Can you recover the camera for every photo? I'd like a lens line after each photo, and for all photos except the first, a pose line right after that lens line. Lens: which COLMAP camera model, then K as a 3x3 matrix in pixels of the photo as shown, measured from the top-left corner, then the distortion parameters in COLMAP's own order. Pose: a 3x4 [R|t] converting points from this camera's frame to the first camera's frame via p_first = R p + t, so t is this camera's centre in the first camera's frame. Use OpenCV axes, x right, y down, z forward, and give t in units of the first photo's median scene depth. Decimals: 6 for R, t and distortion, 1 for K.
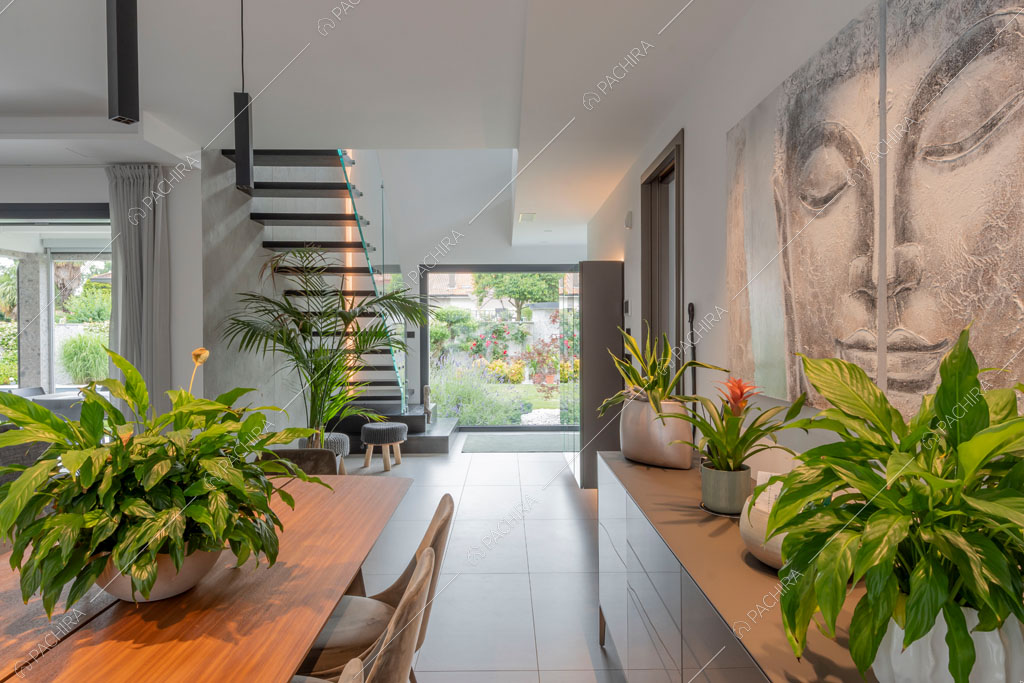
lens RADIAL K [[630.1, 0, 512.8], [0, 630.1, 338.3], [0, 0, 1]] dist [-0.000722, -0.000050]
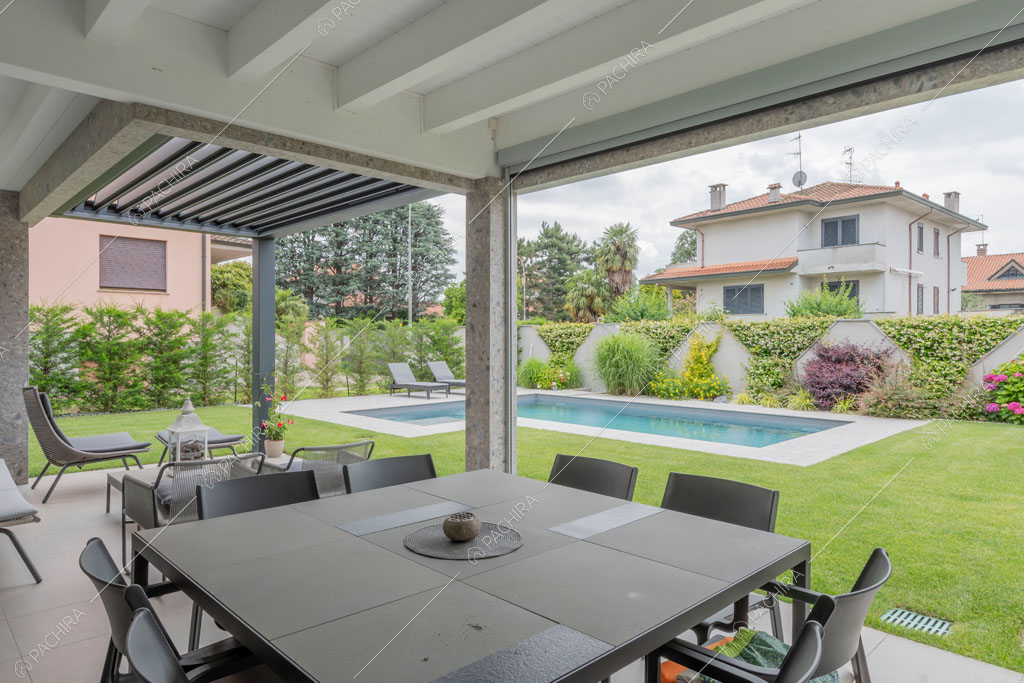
lens RADIAL K [[630.1, 0, 512.1], [0, 630.1, 340.6], [0, 0, 1]] dist [-0.000722, -0.000050]
pose [[0.693294, 0.008153, -0.720609, -0.351657], [-0.010215, 0.999947, 0.001486, 0.001513], [0.720582, 0.006331, 0.693340, 0.637302]]
